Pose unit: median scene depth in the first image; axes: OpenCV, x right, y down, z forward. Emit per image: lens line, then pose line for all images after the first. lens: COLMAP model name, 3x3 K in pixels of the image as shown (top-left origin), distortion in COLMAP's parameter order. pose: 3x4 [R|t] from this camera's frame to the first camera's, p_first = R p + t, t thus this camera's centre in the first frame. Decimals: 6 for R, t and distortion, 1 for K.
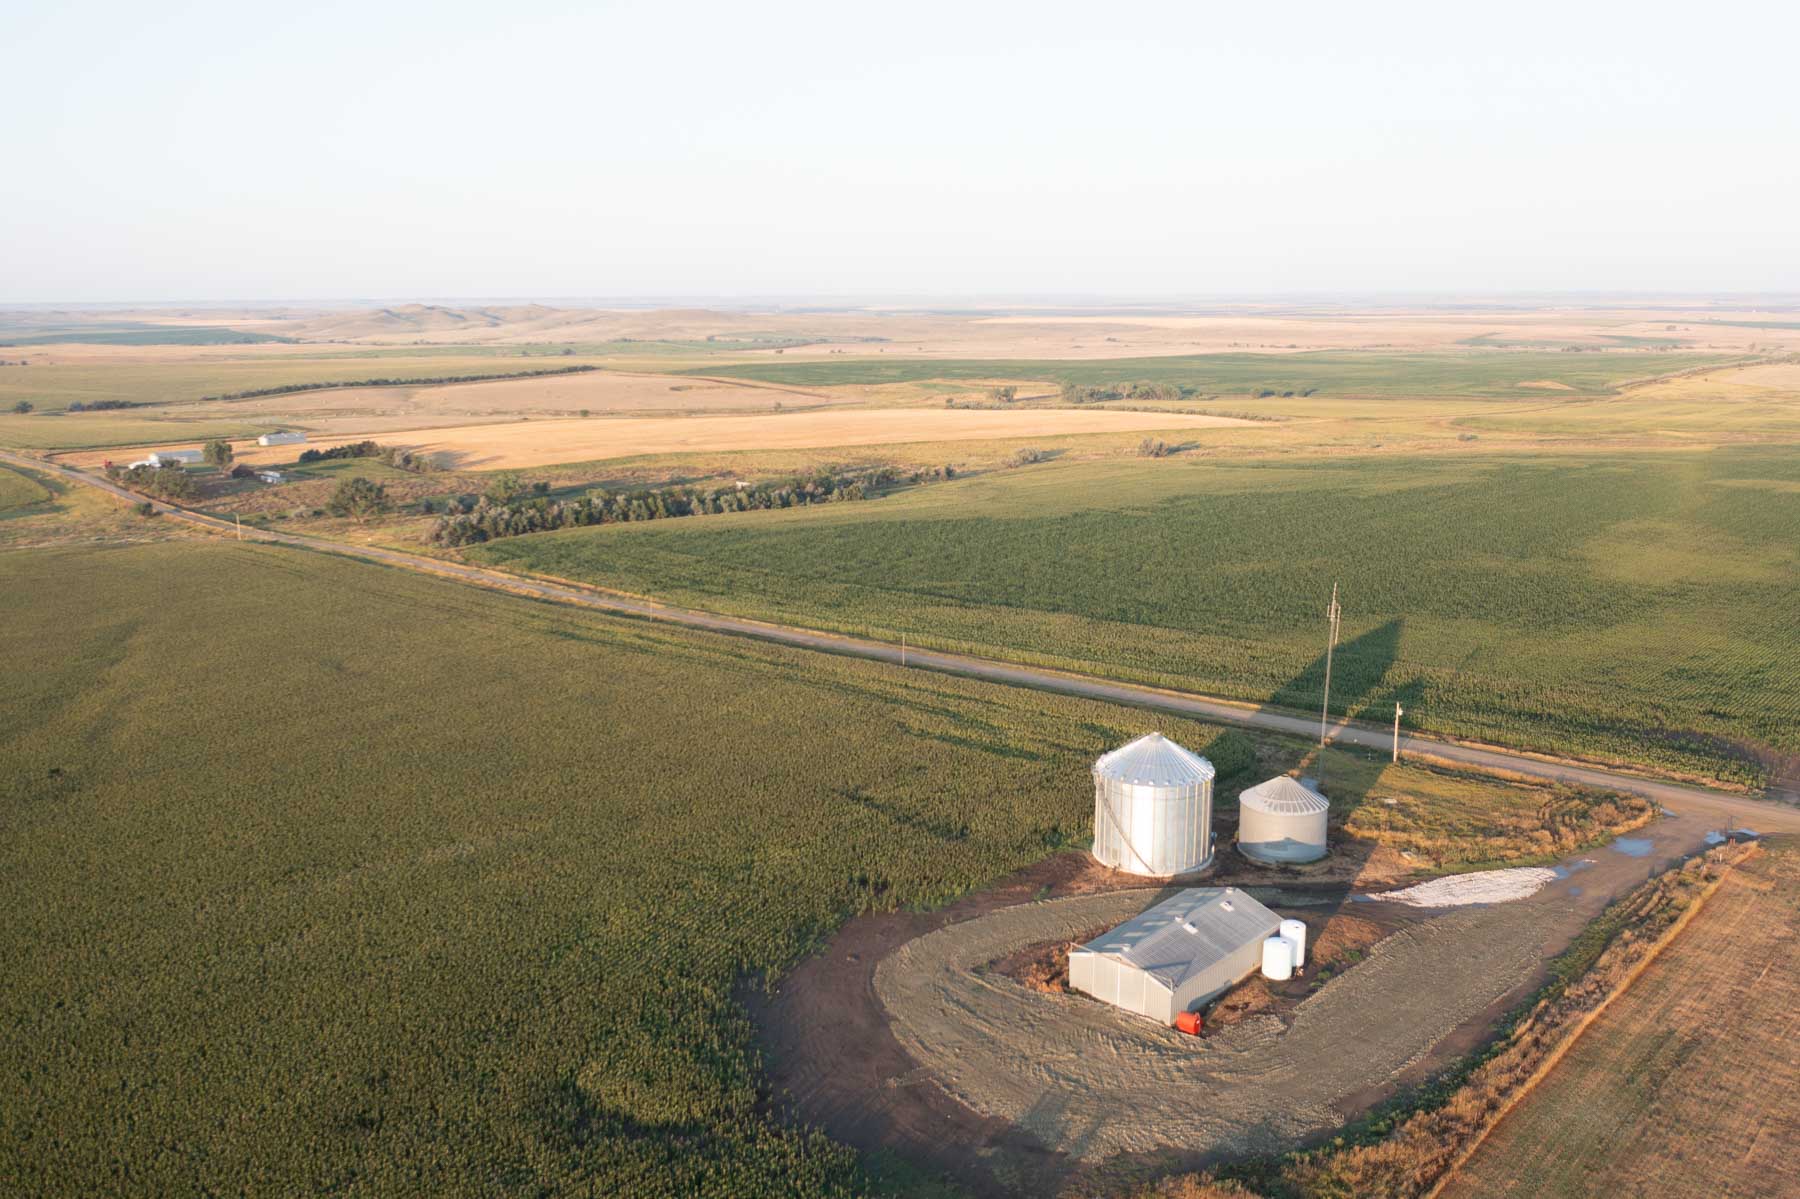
lens RADIAL K [[1431.4, 0, 900.0], [0, 1431.4, 599.5], [0, 0, 1]] dist [-0.013436, 0.000857]
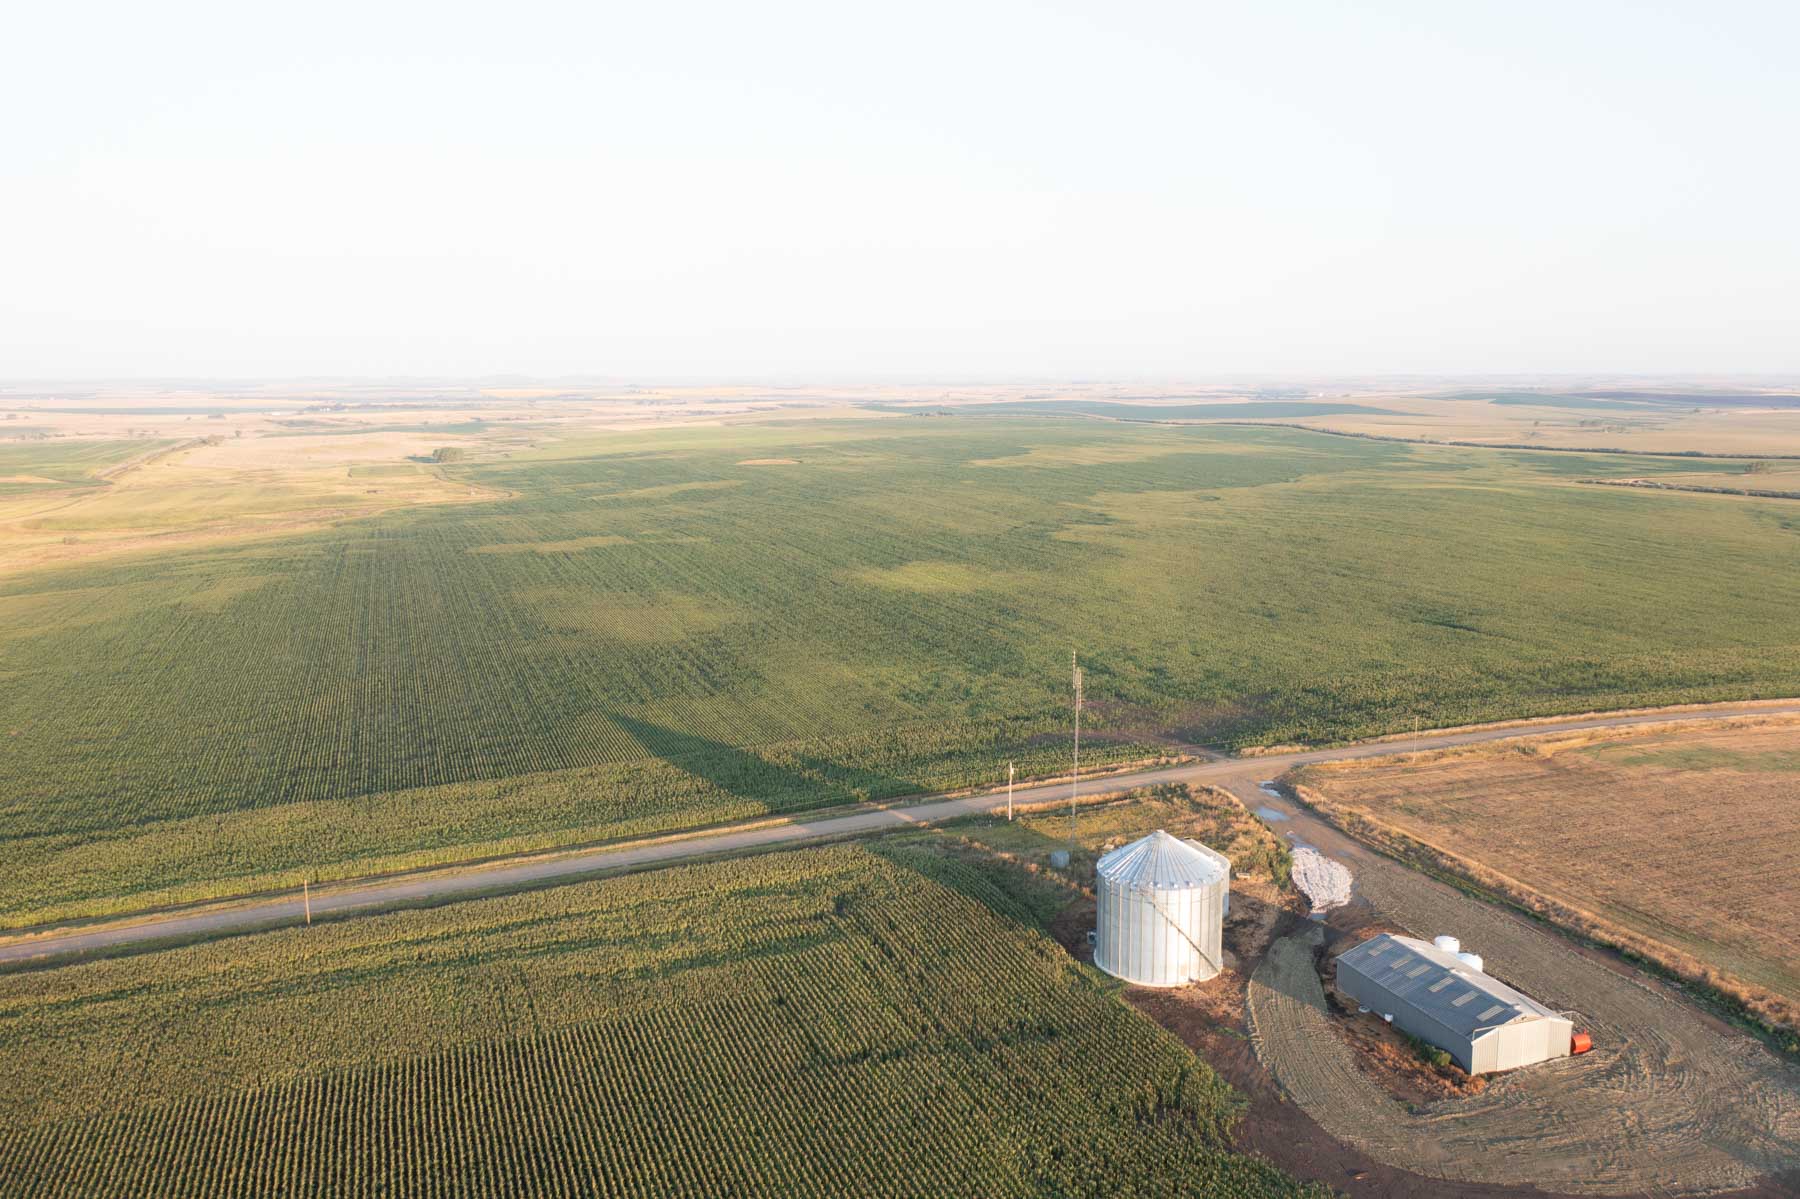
lens RADIAL K [[1431.4, 0, 900.0], [0, 1431.4, 599.5], [0, 0, 1]] dist [-0.013436, 0.000857]
pose [[0.444690, -0.135435, 0.885386, -0.504509], [0.188073, 0.980584, 0.055536, -0.099566], [-0.875717, 0.141820, 0.461527, 0.496921]]
